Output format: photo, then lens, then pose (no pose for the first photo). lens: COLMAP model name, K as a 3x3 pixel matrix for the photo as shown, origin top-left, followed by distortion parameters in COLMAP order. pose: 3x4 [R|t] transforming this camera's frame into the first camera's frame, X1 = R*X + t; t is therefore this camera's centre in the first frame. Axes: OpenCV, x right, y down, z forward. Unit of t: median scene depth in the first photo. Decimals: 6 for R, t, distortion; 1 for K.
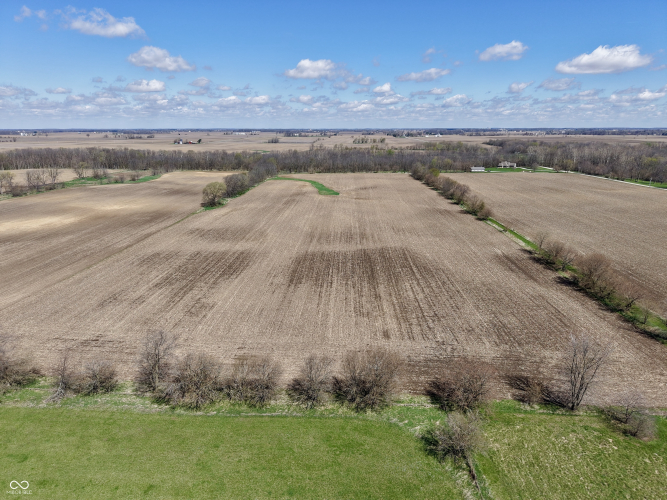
lens RADIAL K [[446.3, 0, 332.3], [0, 446.3, 248.0], [0, 0, 1]] dist [0.034132, -0.040729]
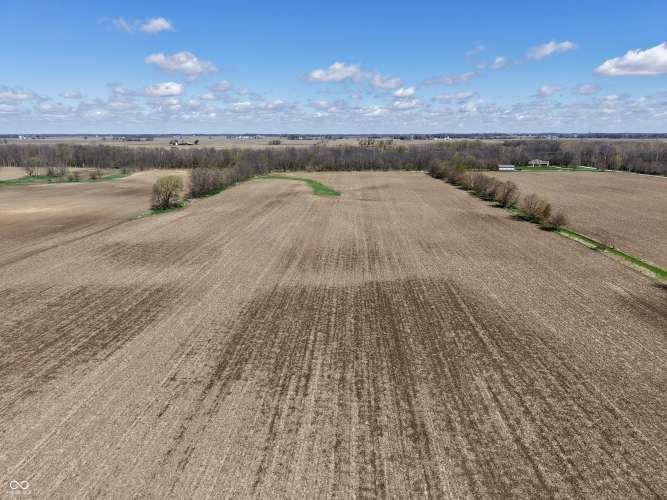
lens RADIAL K [[446.3, 0, 332.3], [0, 446.3, 248.0], [0, 0, 1]] dist [0.034132, -0.040729]
pose [[0.999919, 0.003948, -0.012081, 0.007965], [-0.004099, 0.999913, -0.012536, -0.013144], [0.012030, 0.012584, 0.999848, 0.163709]]
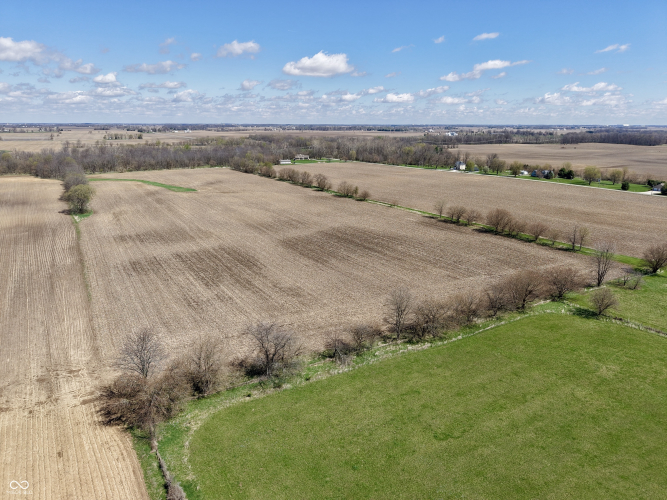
lens RADIAL K [[439.0, 0, 332.5], [0, 439.0, 269.7], [0, 0, 1]] dist [0.049800, -0.064716]
pose [[0.841935, -0.165922, 0.513435, -0.189134], [0.135991, 0.986081, 0.095664, -0.001202], [-0.522161, -0.010721, 0.852779, 0.011785]]
